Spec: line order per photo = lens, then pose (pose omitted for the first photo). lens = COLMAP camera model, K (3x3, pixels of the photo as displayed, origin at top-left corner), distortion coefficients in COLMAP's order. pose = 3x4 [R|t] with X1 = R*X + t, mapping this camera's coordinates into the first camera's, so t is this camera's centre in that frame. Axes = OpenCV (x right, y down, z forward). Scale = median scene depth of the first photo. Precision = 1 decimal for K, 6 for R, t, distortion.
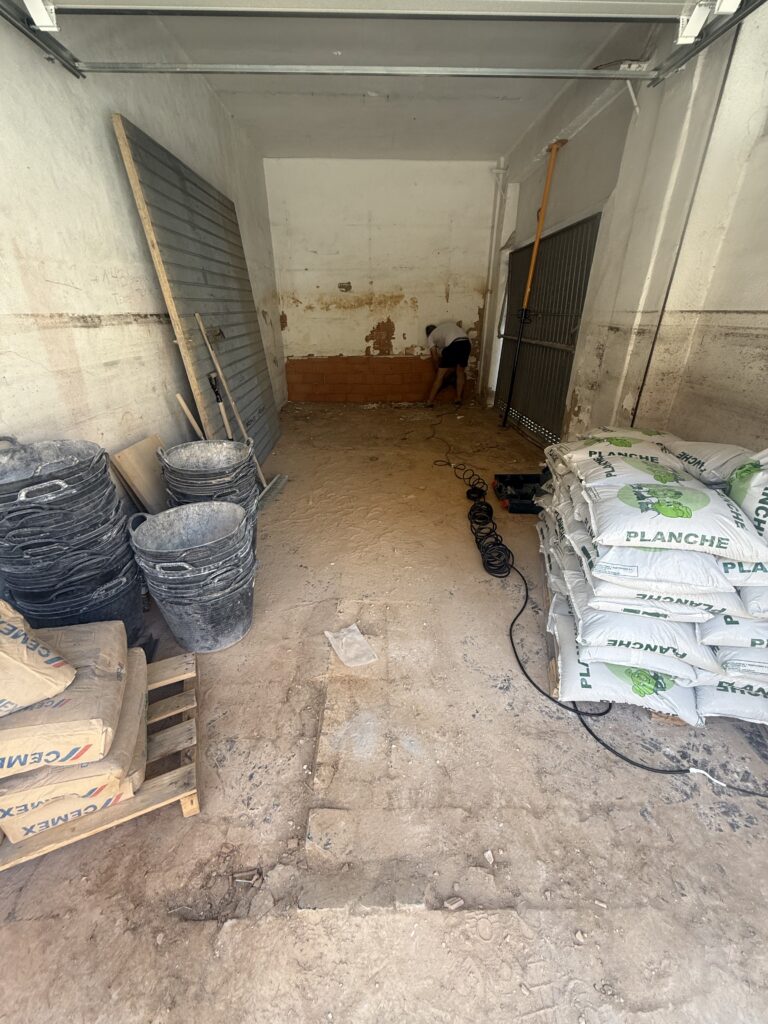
lens RADIAL K [[409.6, 0, 382.2], [0, 409.6, 508.3], [0, 0, 1]] dist [-0.001072, 0.000090]
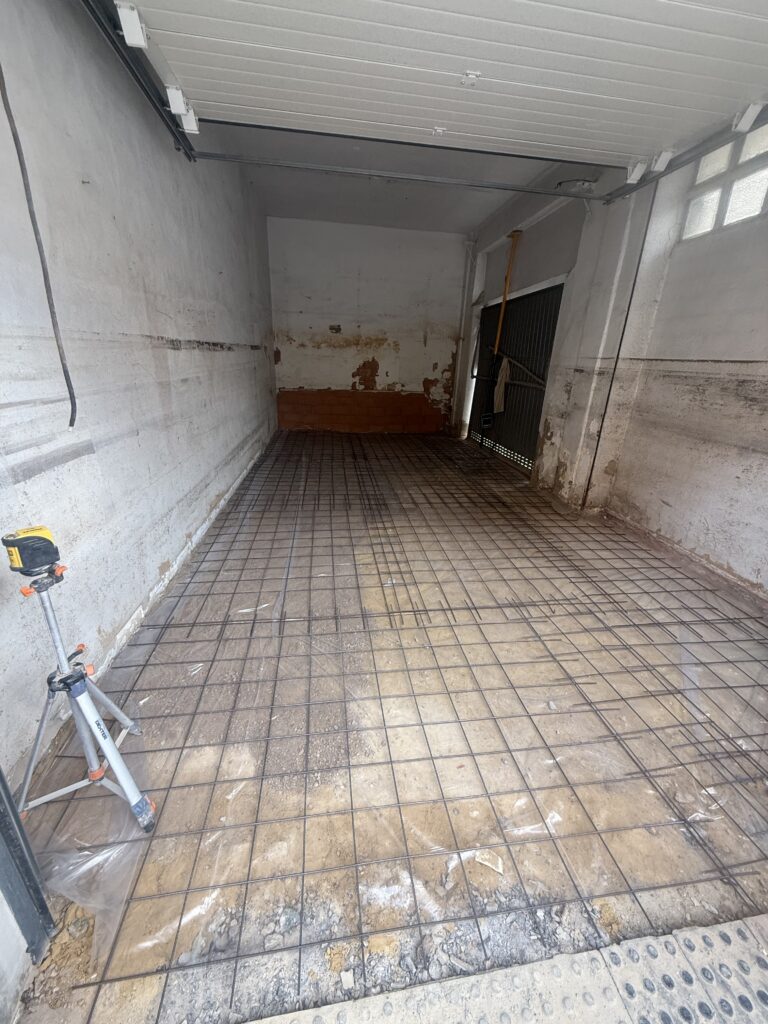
lens RADIAL K [[409.6, 0, 382.2], [0, 409.6, 508.3], [0, 0, 1]] dist [-0.001072, 0.000090]
pose [[0.993725, 0.002587, 0.111825, -0.206419], [0.007490, 0.995950, -0.089601, 0.109529], [-0.111603, 0.089876, 0.989680, -0.173096]]
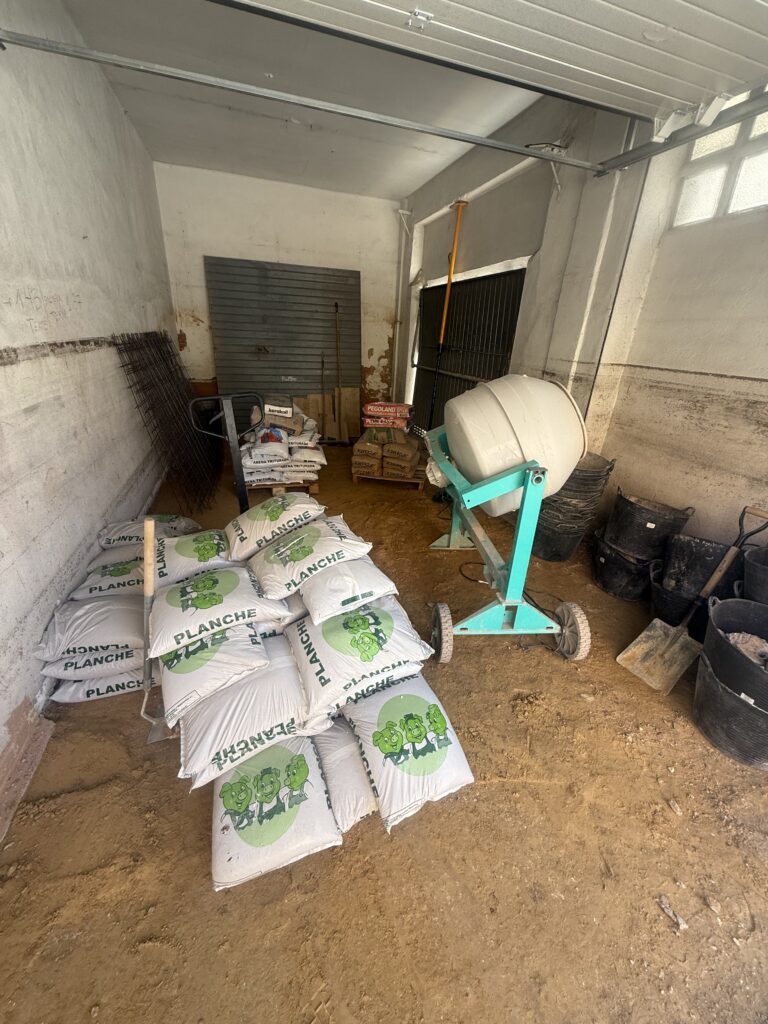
lens RADIAL K [[409.6, 0, 383.5], [0, 409.6, 507.8], [0, 0, 1]] dist [-0.001072, 0.000090]
pose [[0.957452, -0.065956, 0.280954, -0.229849], [0.075471, 0.996879, -0.023172, -0.089850], [-0.278549, 0.043391, 0.959441, 0.075625]]
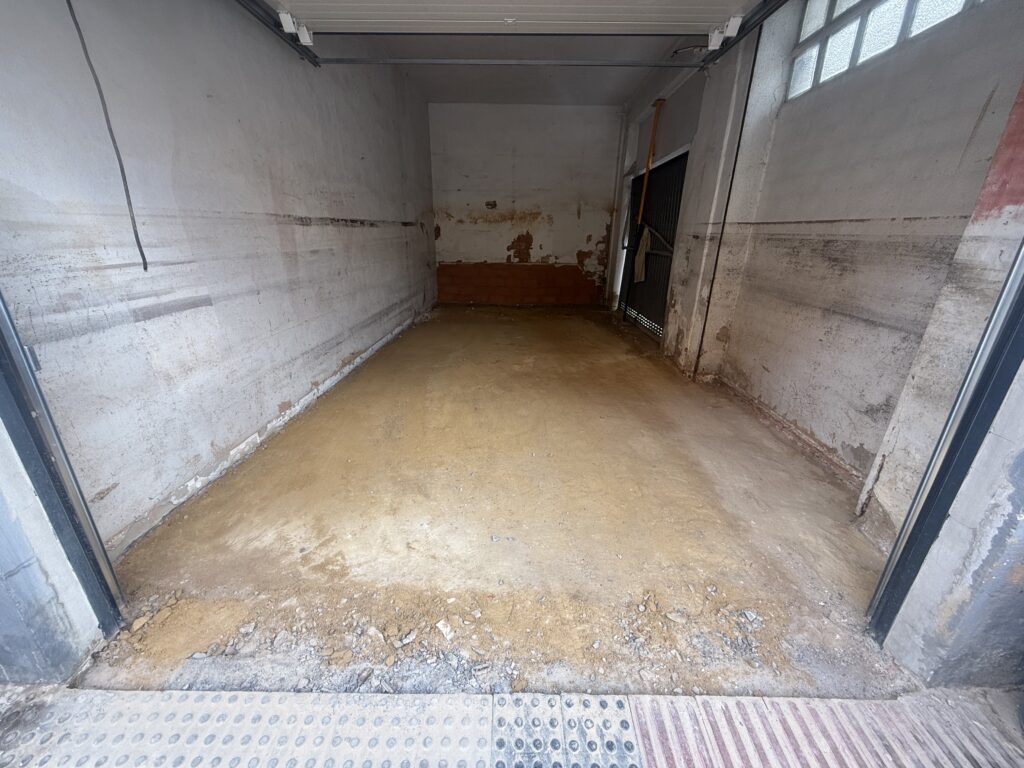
lens RADIAL K [[409.6, 0, 506.3], [0, 409.6, 385.1], [0, 0, 1]] dist [-0.001072, 0.000090]
pose [[0.998278, 0.036174, -0.046184, 0.059238], [-0.040076, 0.995441, -0.086547, 0.171370], [0.042843, 0.088249, 0.995177, -0.280202]]
